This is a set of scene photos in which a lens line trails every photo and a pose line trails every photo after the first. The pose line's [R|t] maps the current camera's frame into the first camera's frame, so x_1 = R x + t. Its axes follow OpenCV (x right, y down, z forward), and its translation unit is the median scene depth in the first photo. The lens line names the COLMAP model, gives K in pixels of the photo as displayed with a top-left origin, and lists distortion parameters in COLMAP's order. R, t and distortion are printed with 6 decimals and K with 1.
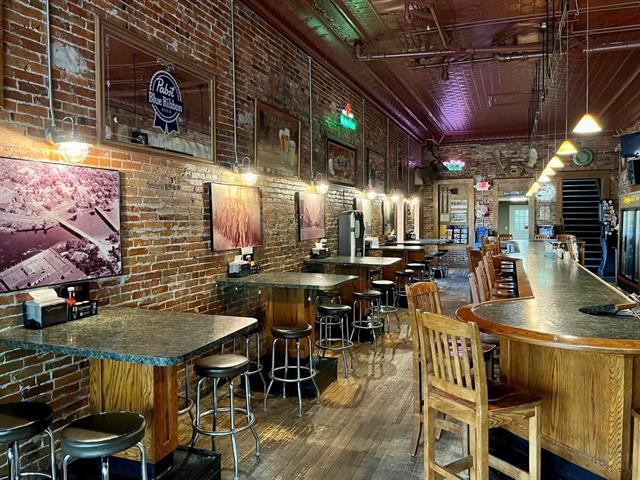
lens RADIAL K [[497.6, 0, 320.0], [0, 497.6, 240.0], [0, 0, 1]] dist [0.007618, 0.003589]
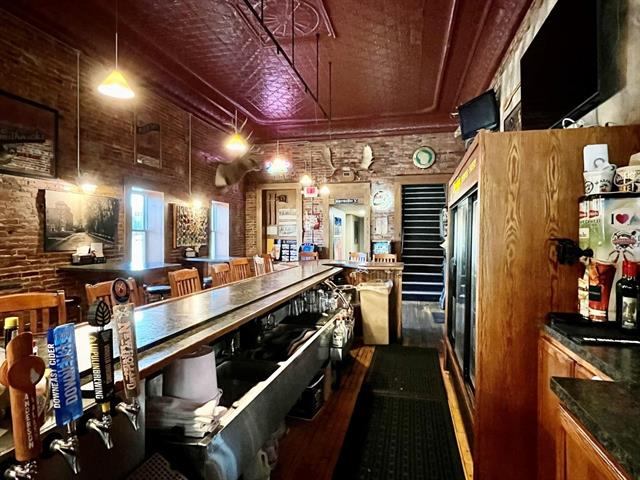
lens RADIAL K [[365.0, 0, 320.0], [0, 365.0, 240.0], [0, 0, 1]] dist [-0.001898, -0.000111]
pose [[0.992698, 0.018619, 0.119180, 0.268680], [-0.014102, 0.999154, -0.038631, -0.006366], [-0.119798, 0.036668, 0.992121, 0.402873]]
